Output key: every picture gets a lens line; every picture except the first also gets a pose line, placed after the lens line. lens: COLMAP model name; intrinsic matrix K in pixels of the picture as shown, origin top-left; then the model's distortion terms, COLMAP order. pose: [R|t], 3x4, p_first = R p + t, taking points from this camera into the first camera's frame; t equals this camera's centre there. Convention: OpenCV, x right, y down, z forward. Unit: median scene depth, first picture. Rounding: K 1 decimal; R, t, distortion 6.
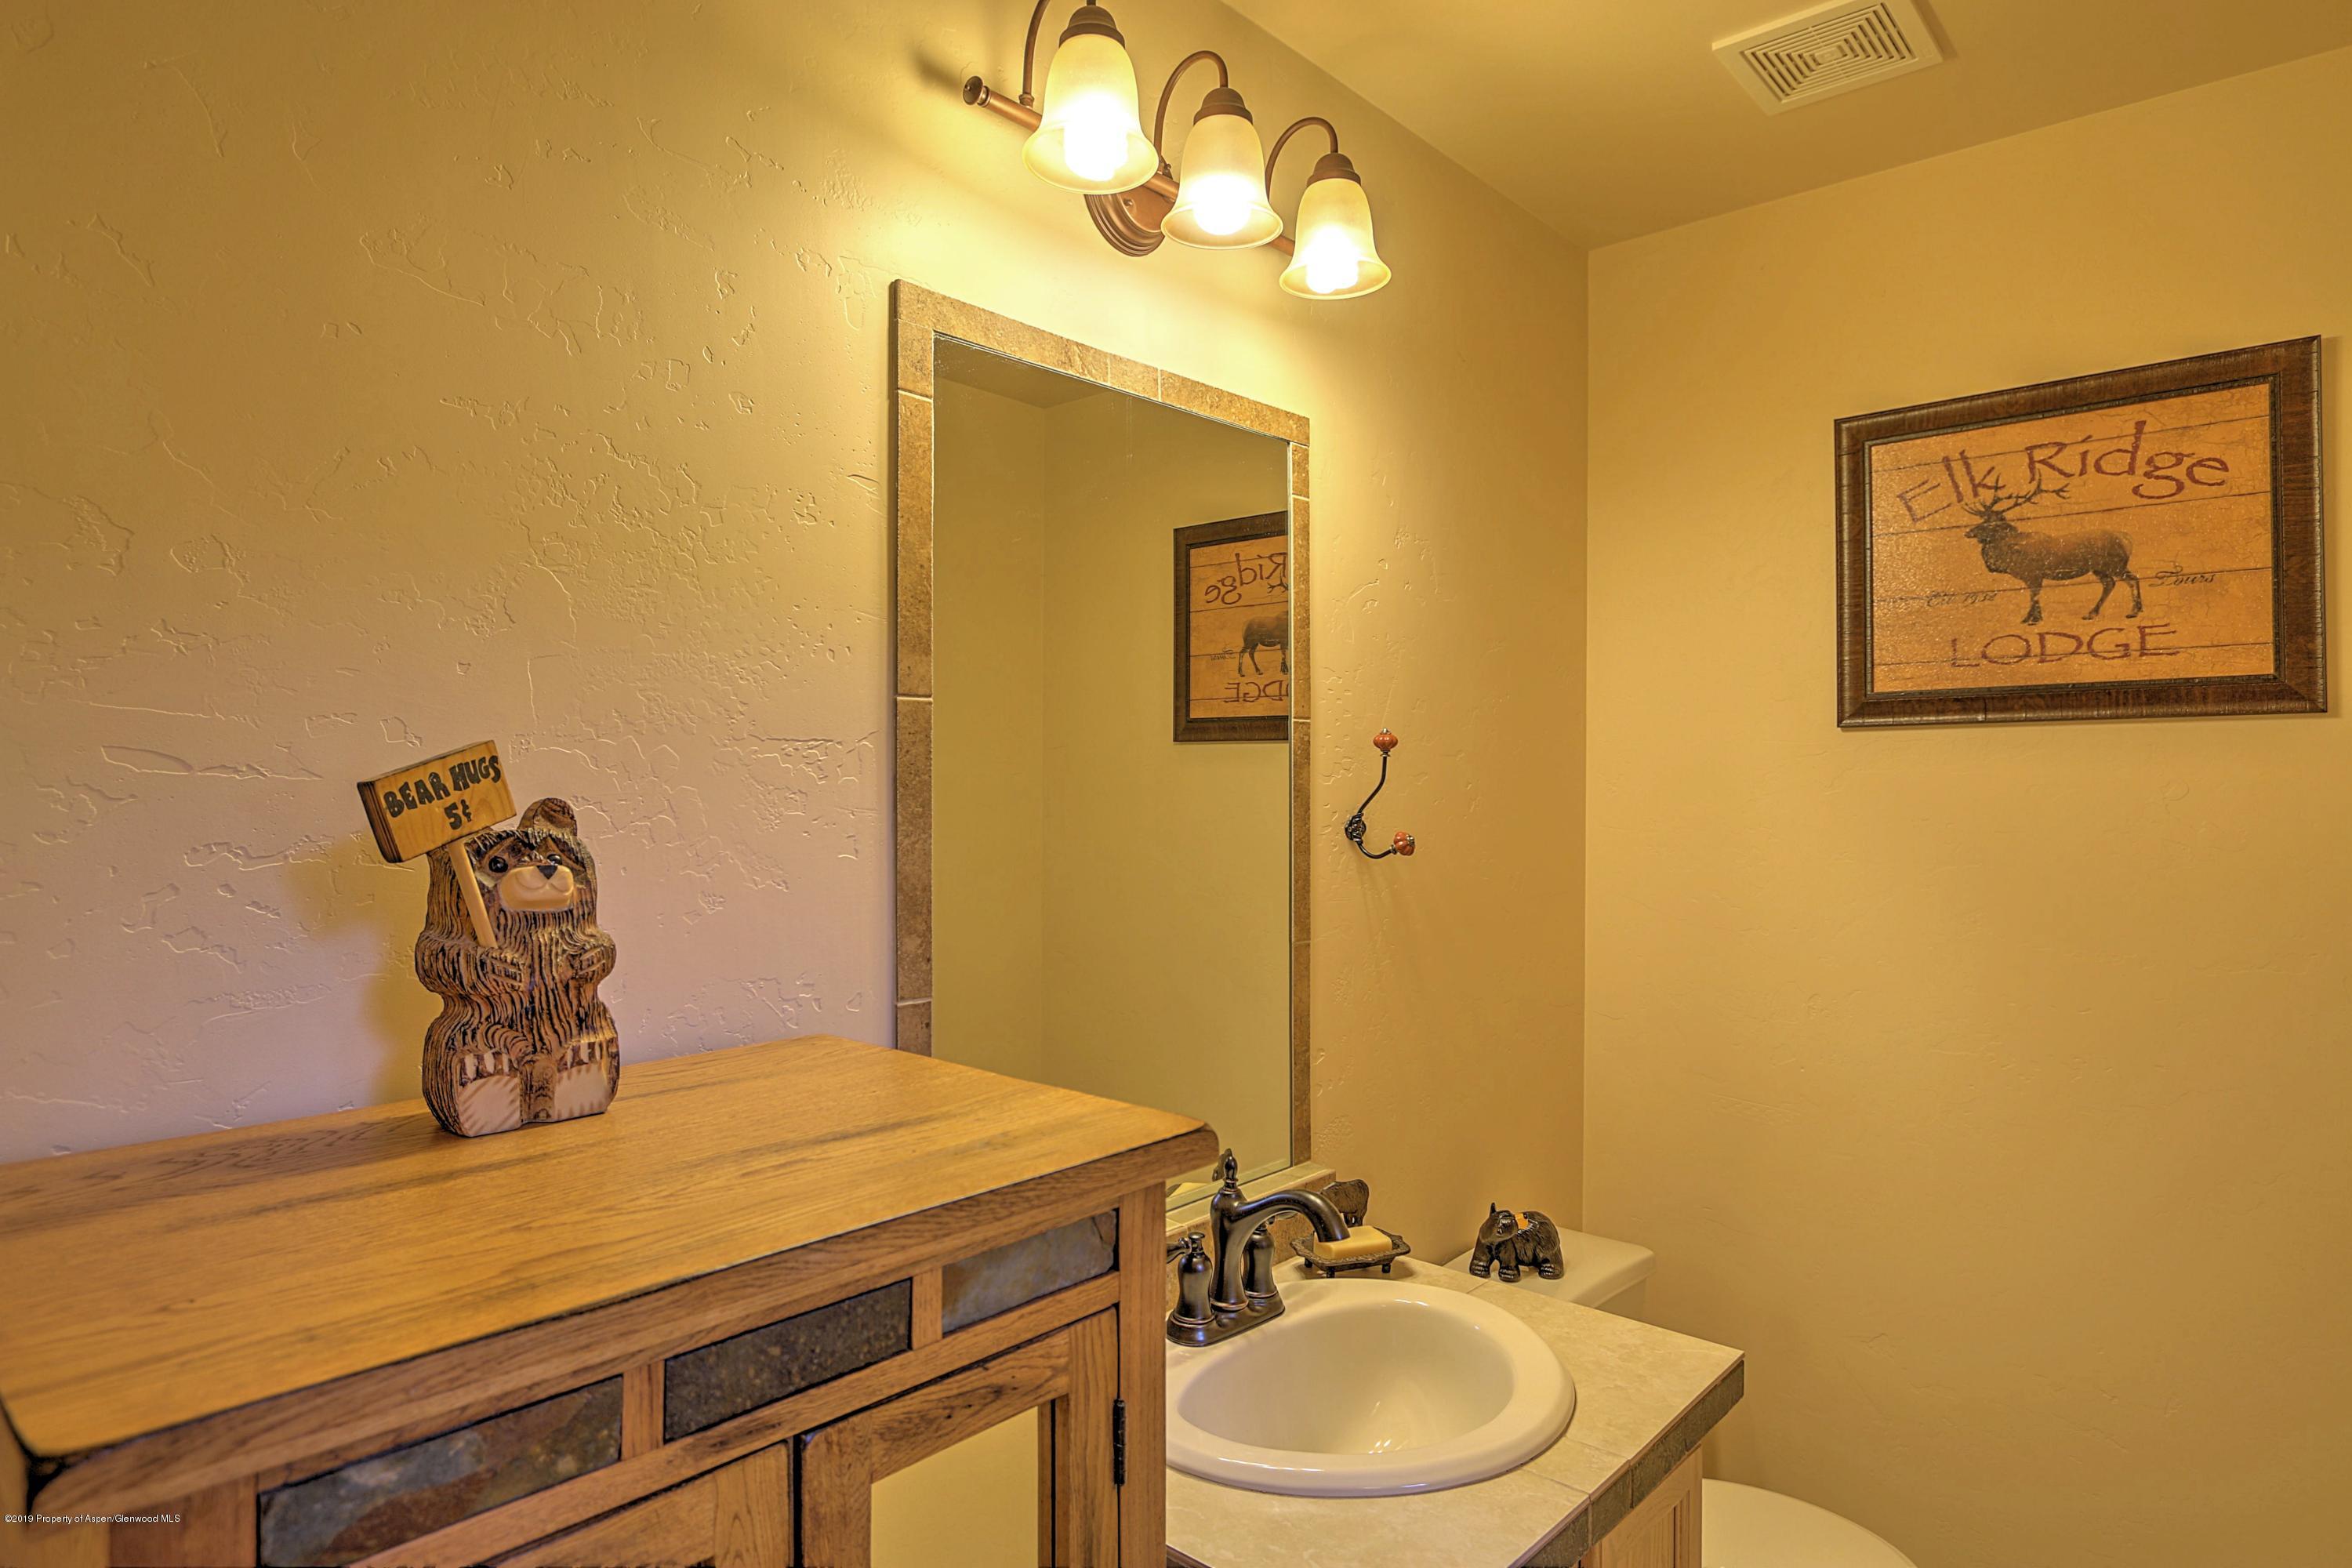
lens RADIAL K [[1340.8, 0, 1176.0], [0, 1340.8, 784.0], [0, 0, 1]] dist [-0.005168, 0.001259]
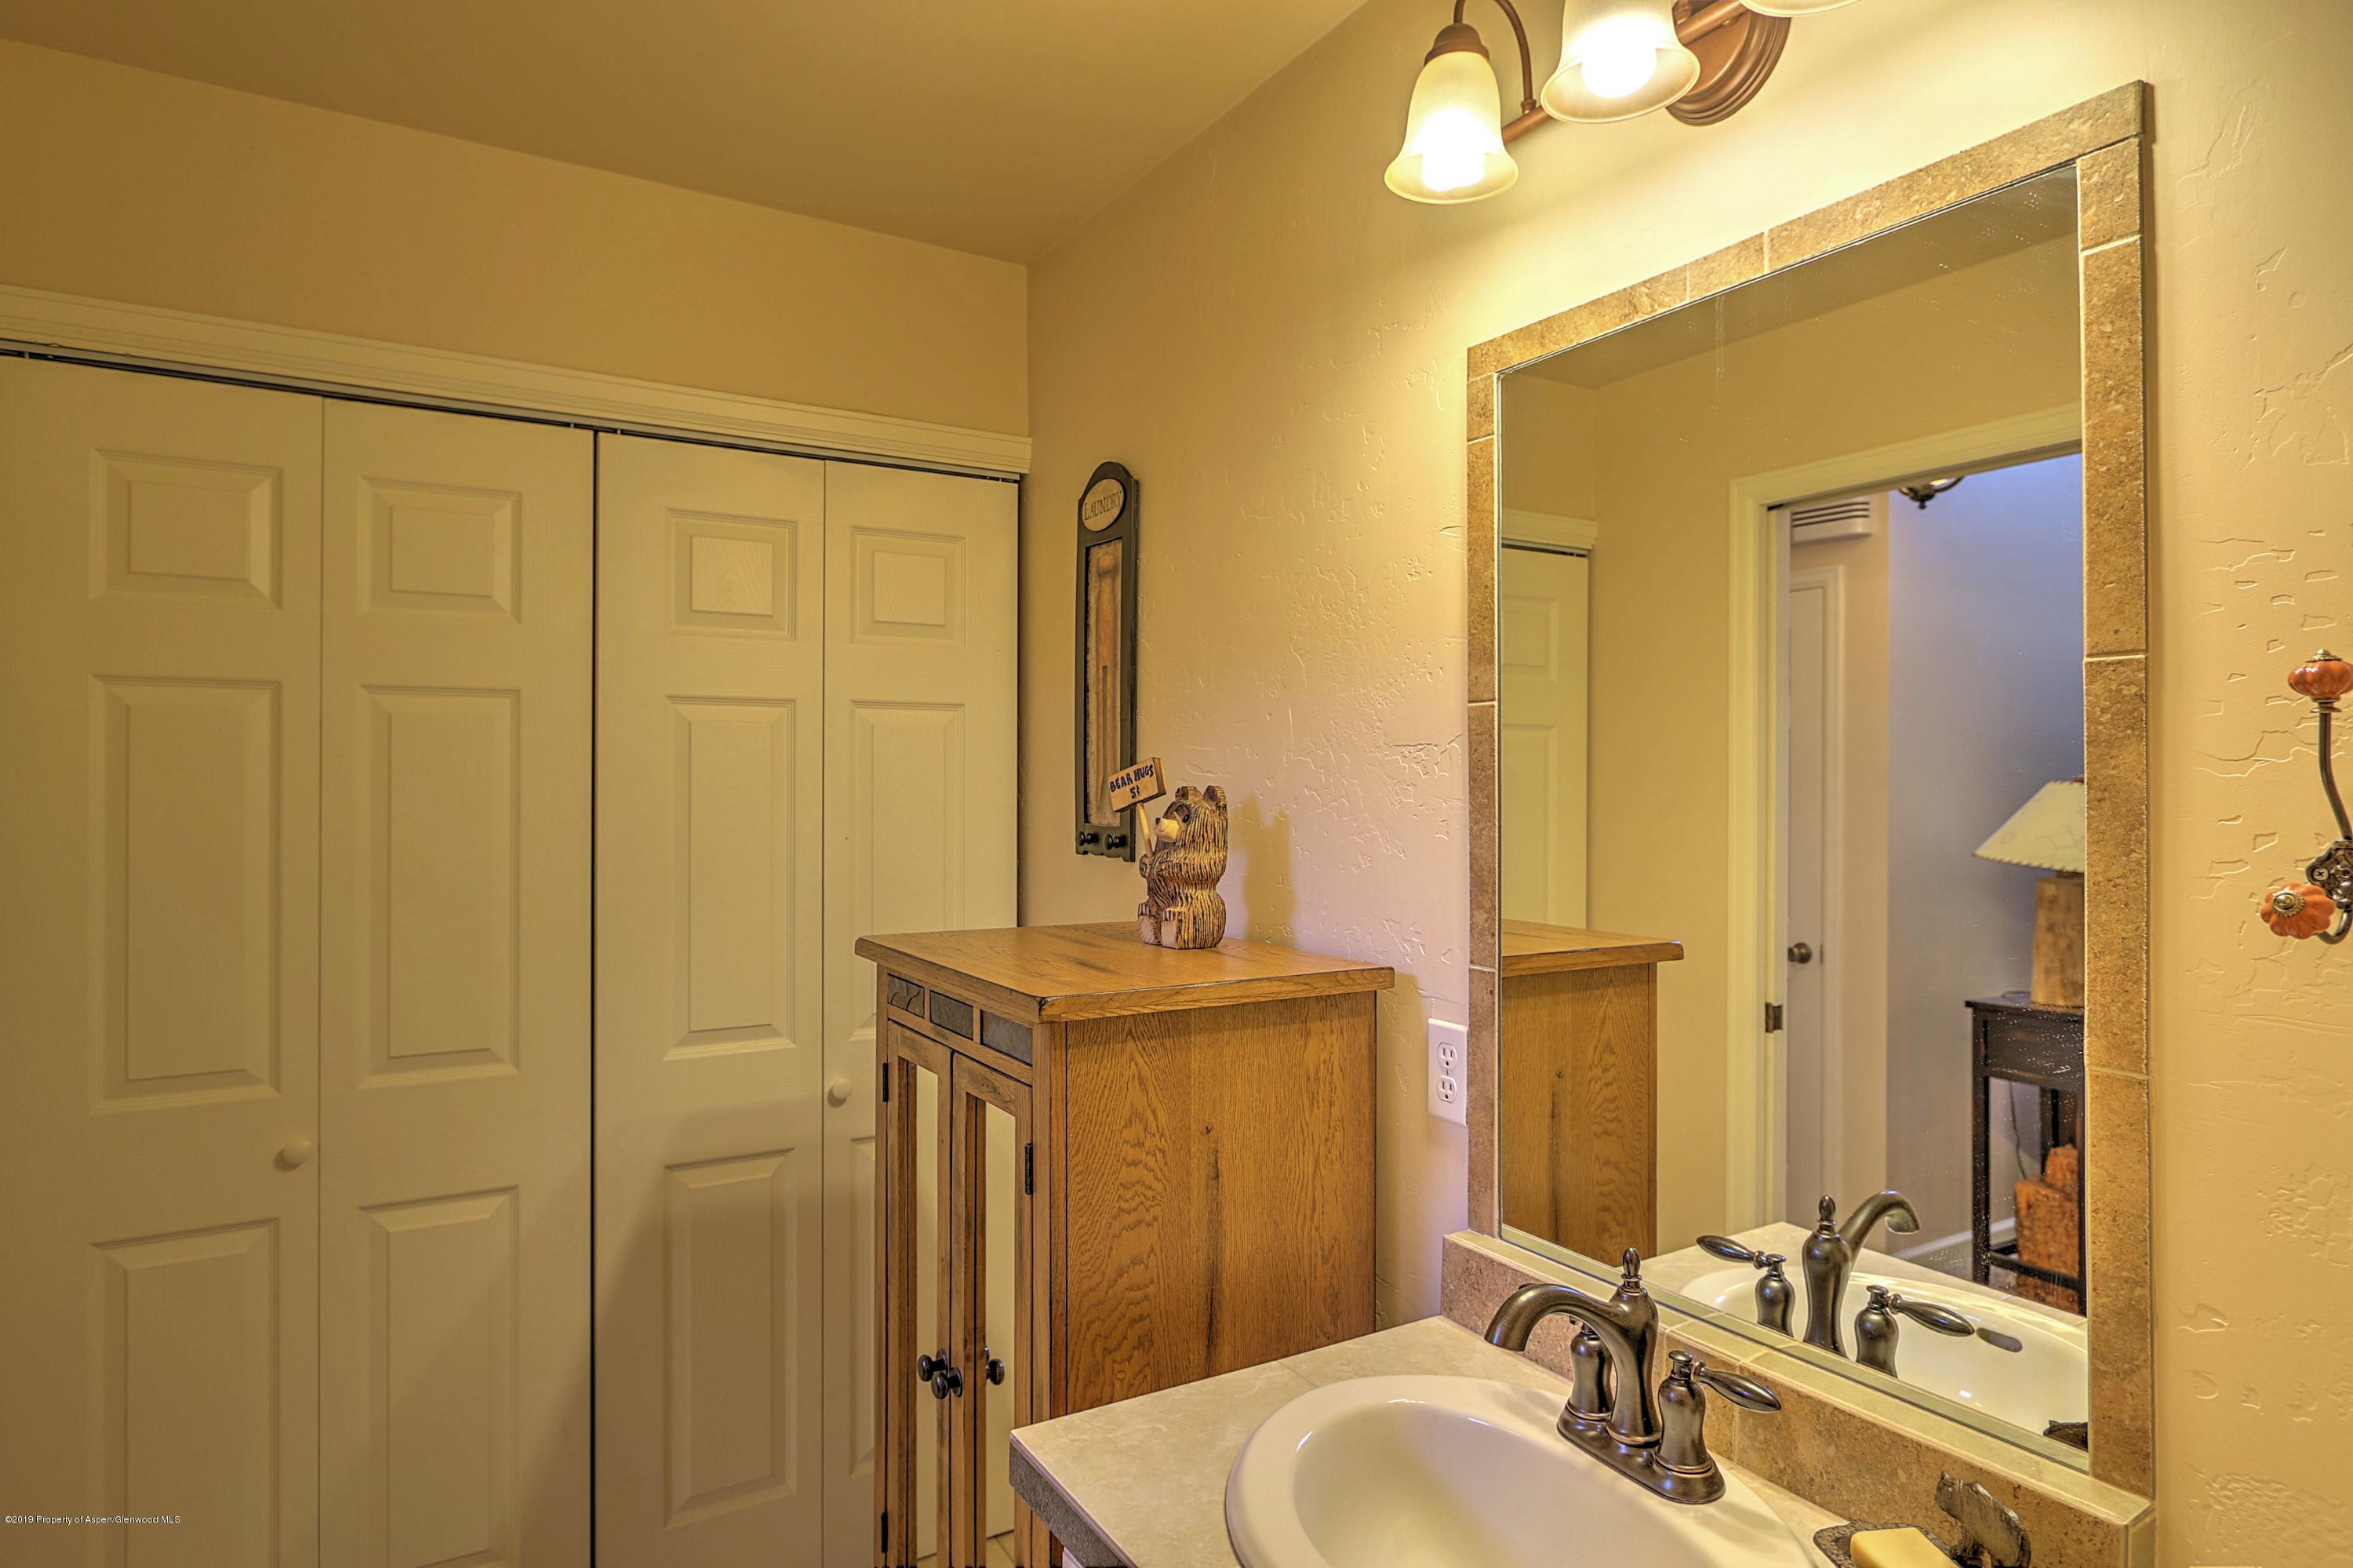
lens RADIAL K [[1341.5, 0, 1176.5], [0, 1341.5, 784.0], [0, 0, 1]] dist [-0.005168, 0.001259]
pose [[-0.300795, -0.002277, -0.953686, 0.977712], [-0.004051, 0.999991, -0.001109, 0.007518], [0.953680, 0.003530, -0.300802, 1.095947]]
